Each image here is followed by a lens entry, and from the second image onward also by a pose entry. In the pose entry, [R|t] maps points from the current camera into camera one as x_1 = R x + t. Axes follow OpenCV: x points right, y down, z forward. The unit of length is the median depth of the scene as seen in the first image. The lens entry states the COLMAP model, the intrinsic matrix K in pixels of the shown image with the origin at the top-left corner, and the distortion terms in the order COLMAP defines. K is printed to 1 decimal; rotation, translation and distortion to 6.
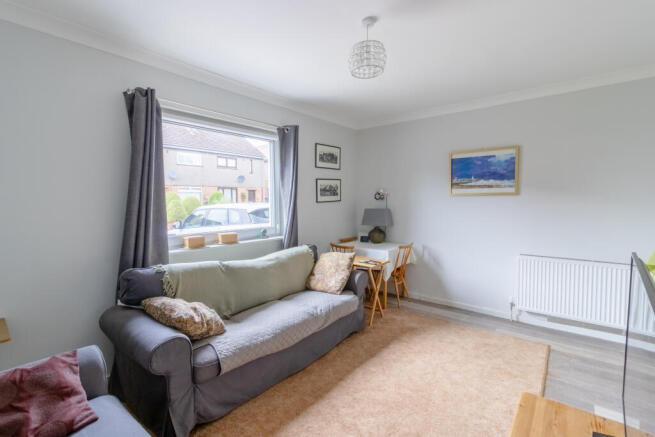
lens RADIAL K [[305.3, 0, 323.9], [0, 305.3, 211.1], [0, 0, 1]] dist [-0.004620, -0.001266]
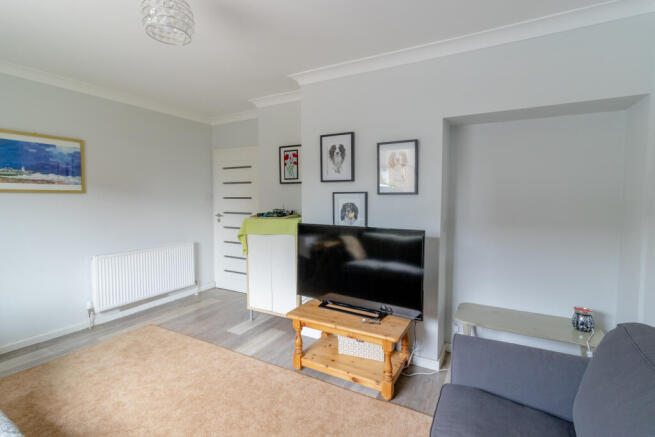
lens RADIAL K [[305.3, 0, 323.9], [0, 305.3, 211.1], [0, 0, 1]] dist [-0.004620, -0.001266]
pose [[-0.178492, -0.039764, 0.983138, -0.412934], [0.038409, 0.998140, 0.047344, -0.014298], [-0.983191, 0.046212, -0.176632, 0.444405]]
